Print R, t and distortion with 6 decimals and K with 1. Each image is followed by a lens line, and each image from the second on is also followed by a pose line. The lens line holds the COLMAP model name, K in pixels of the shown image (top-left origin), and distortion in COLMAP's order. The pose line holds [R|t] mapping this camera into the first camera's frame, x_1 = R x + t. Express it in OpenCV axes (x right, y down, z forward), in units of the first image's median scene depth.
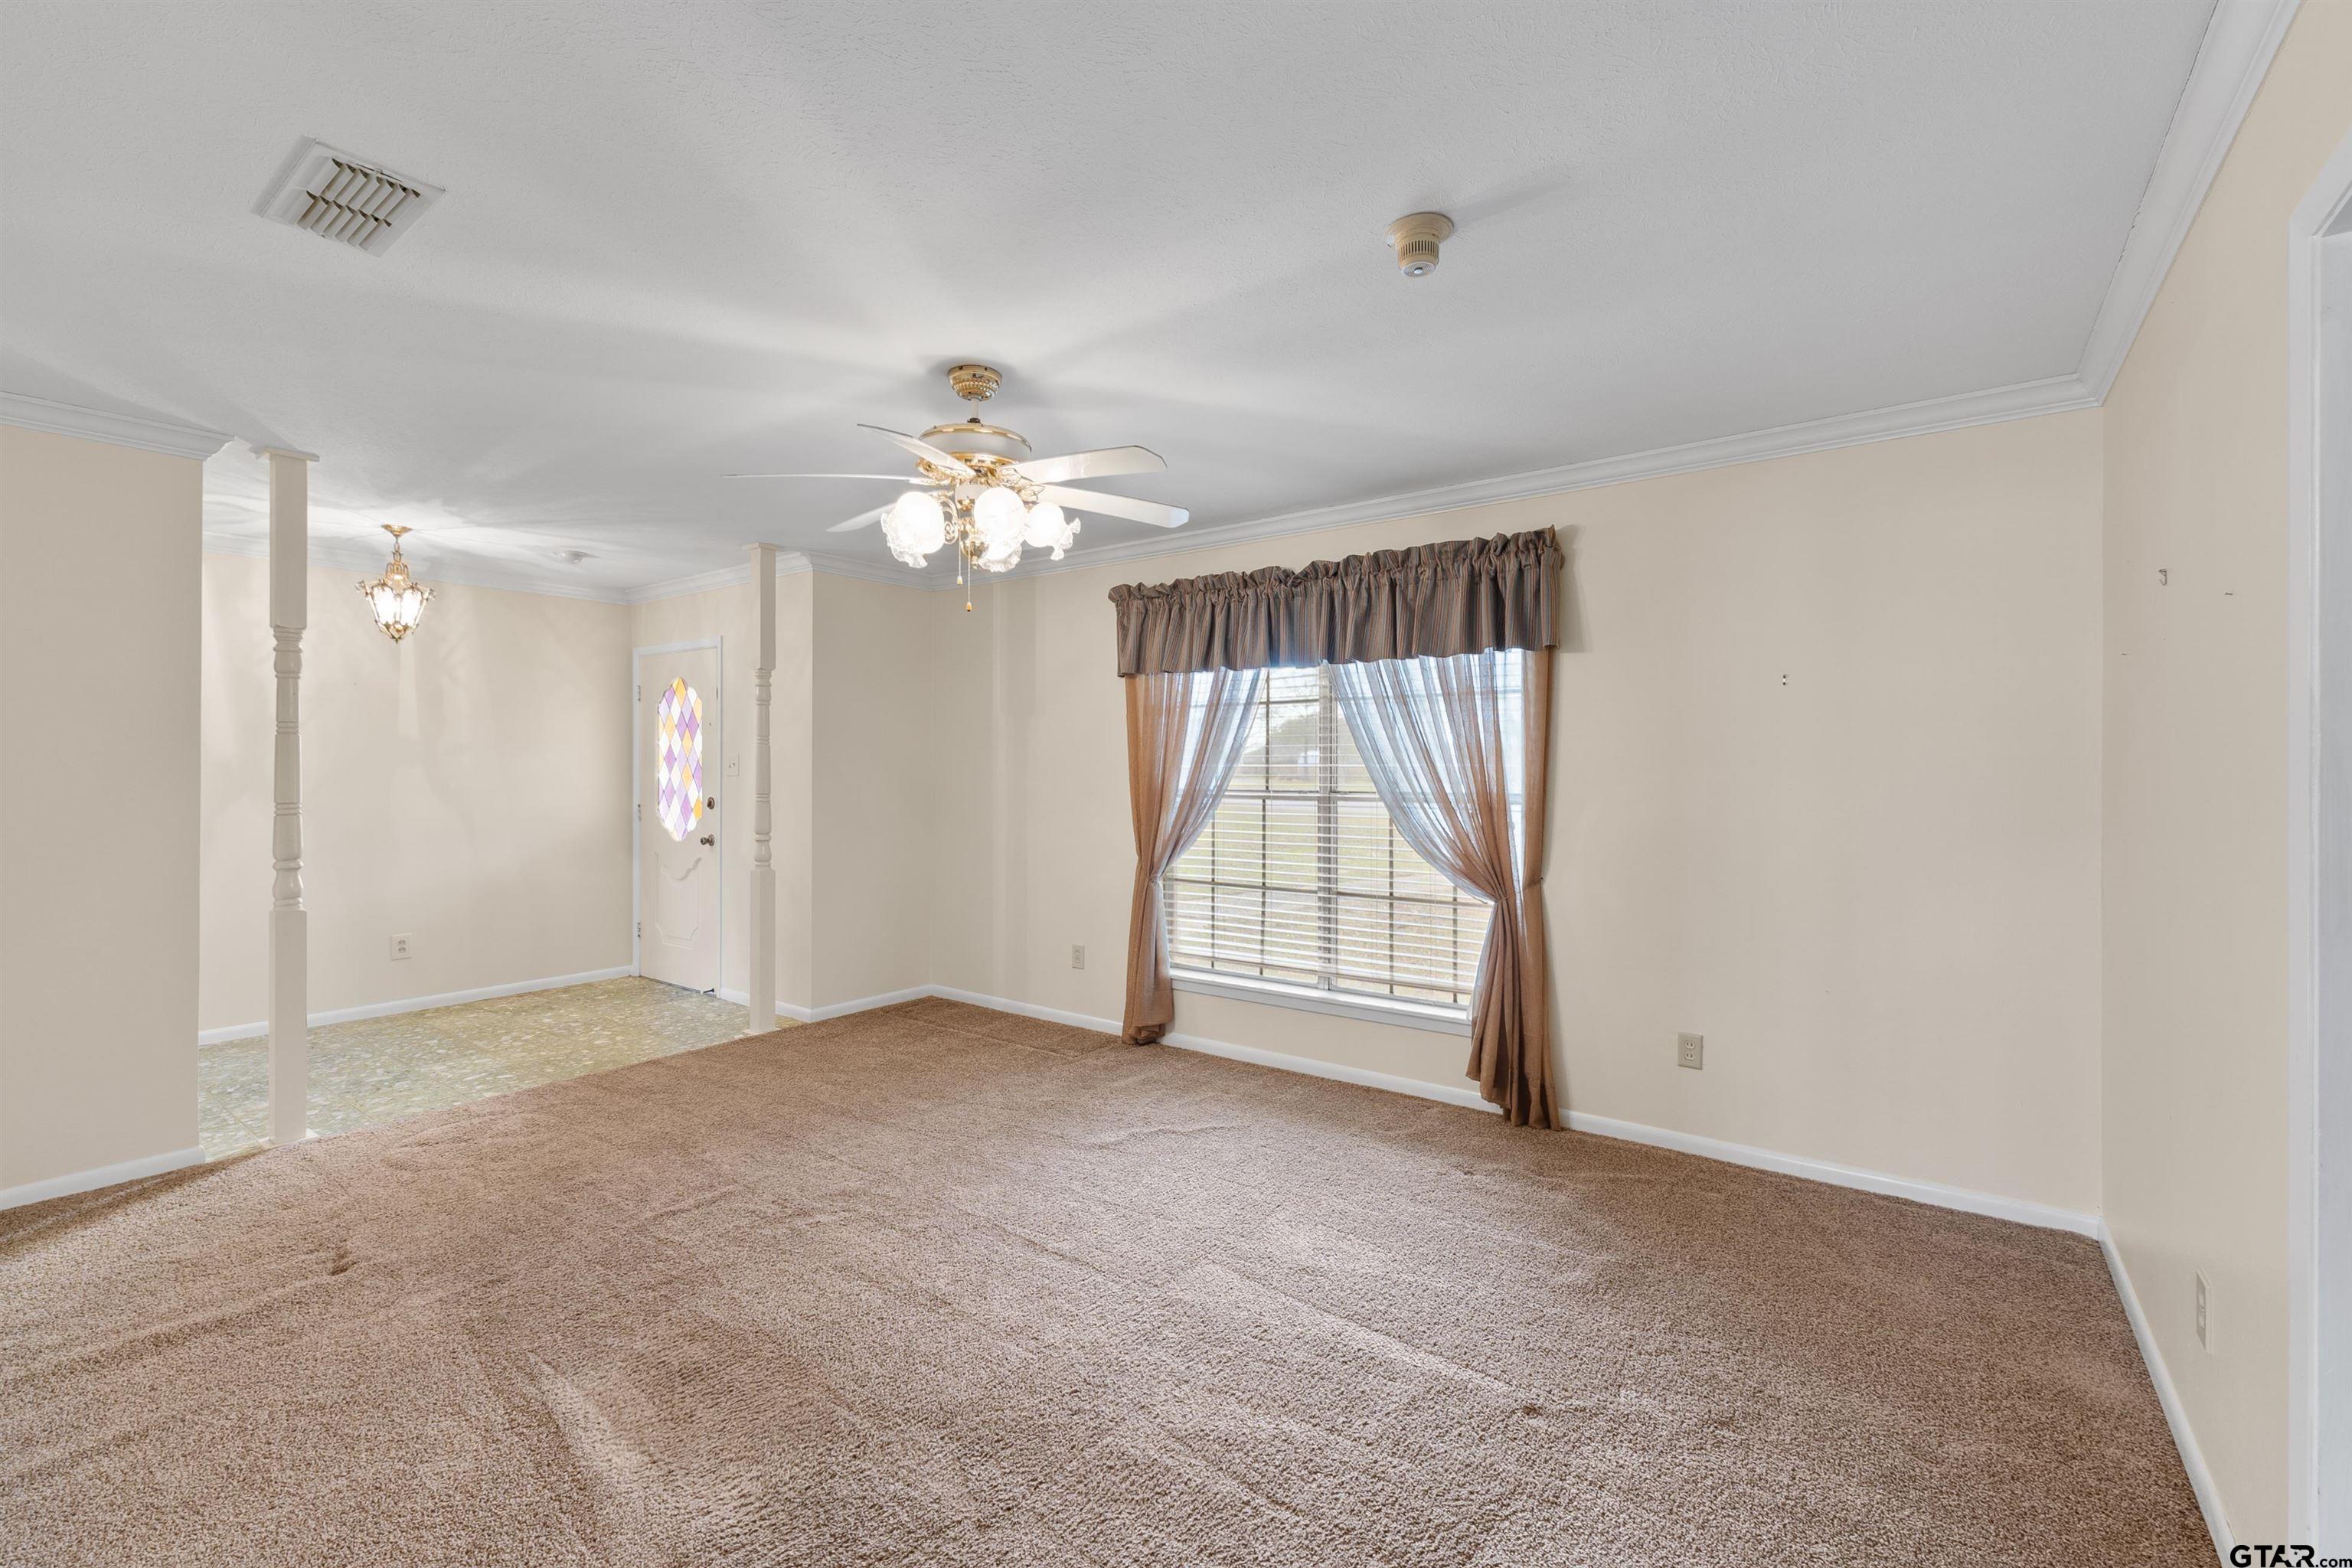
lens RADIAL K [[1013.4, 0, 1187.8], [0, 1013.4, 768.9], [0, 0, 1]] dist [-0.001806, 0.000067]
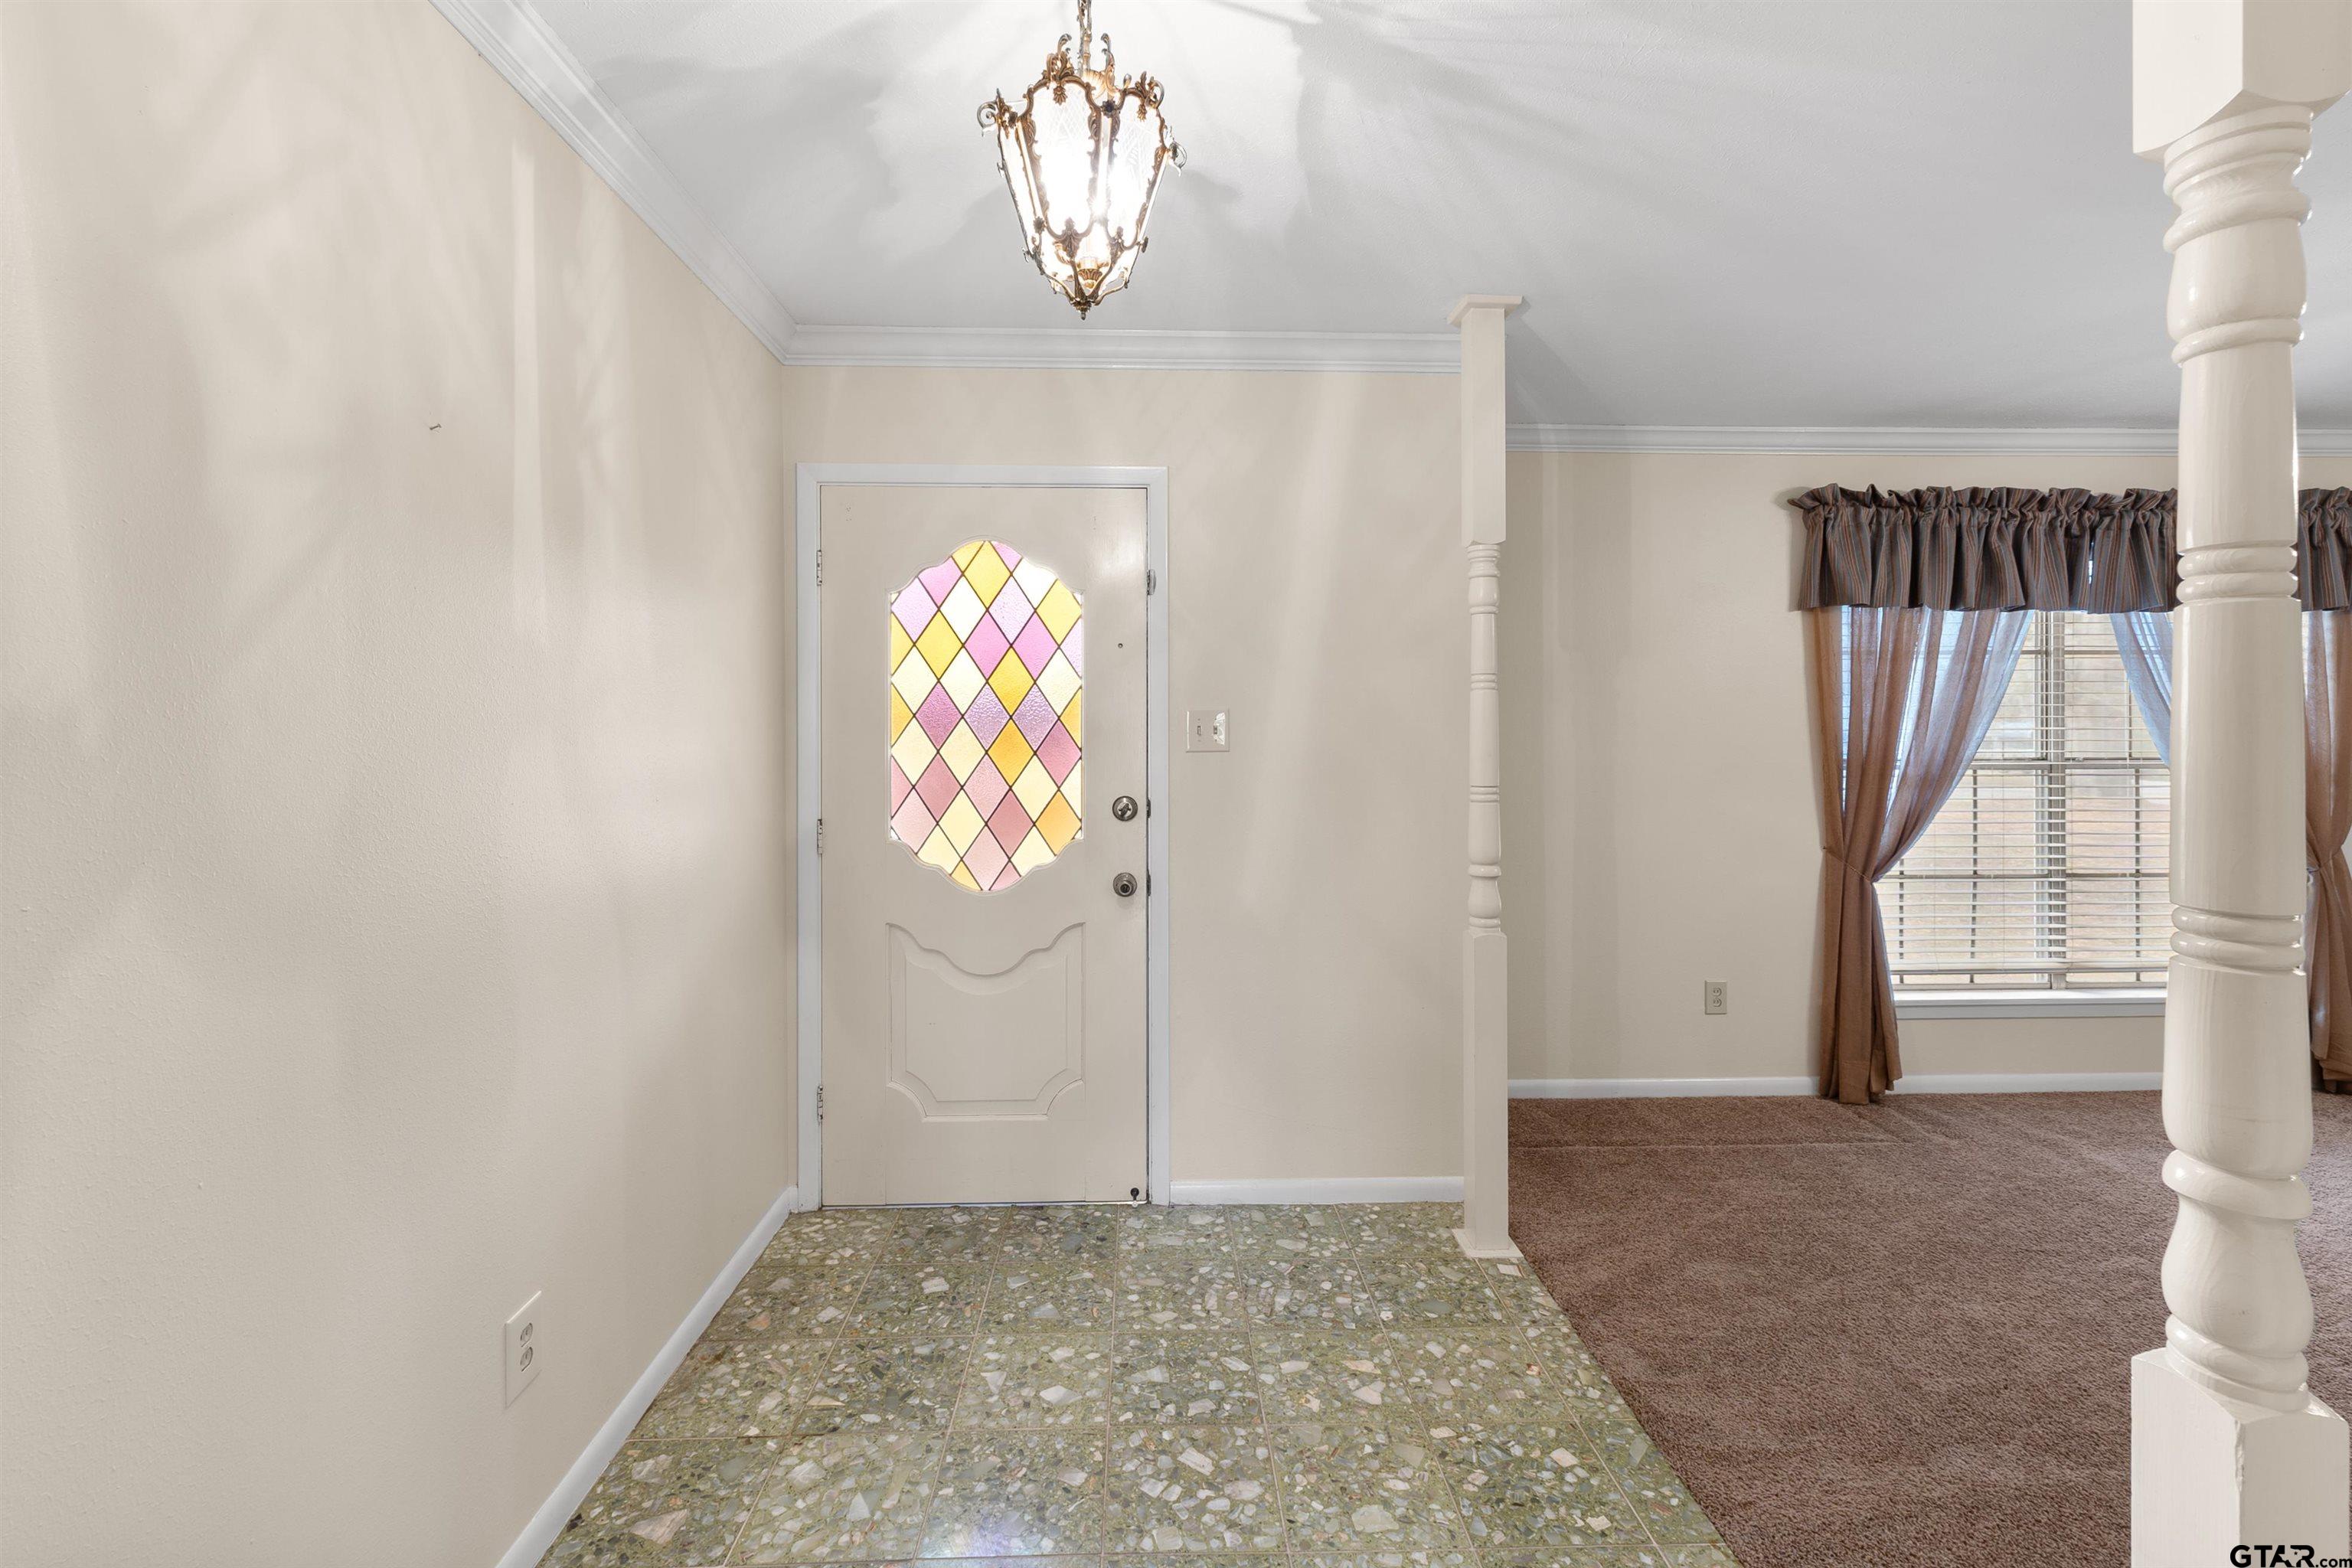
lens RADIAL K [[1013.4, 0, 1165.3], [0, 1013.4, 745.8], [0, 0, 1]] dist [-0.001806, 0.000067]
pose [[0.787433, -0.004724, 0.616382, -0.956049], [0.008150, 0.999963, -0.002748, 0.007225], [-0.616346, 0.007187, 0.787442, 0.759046]]
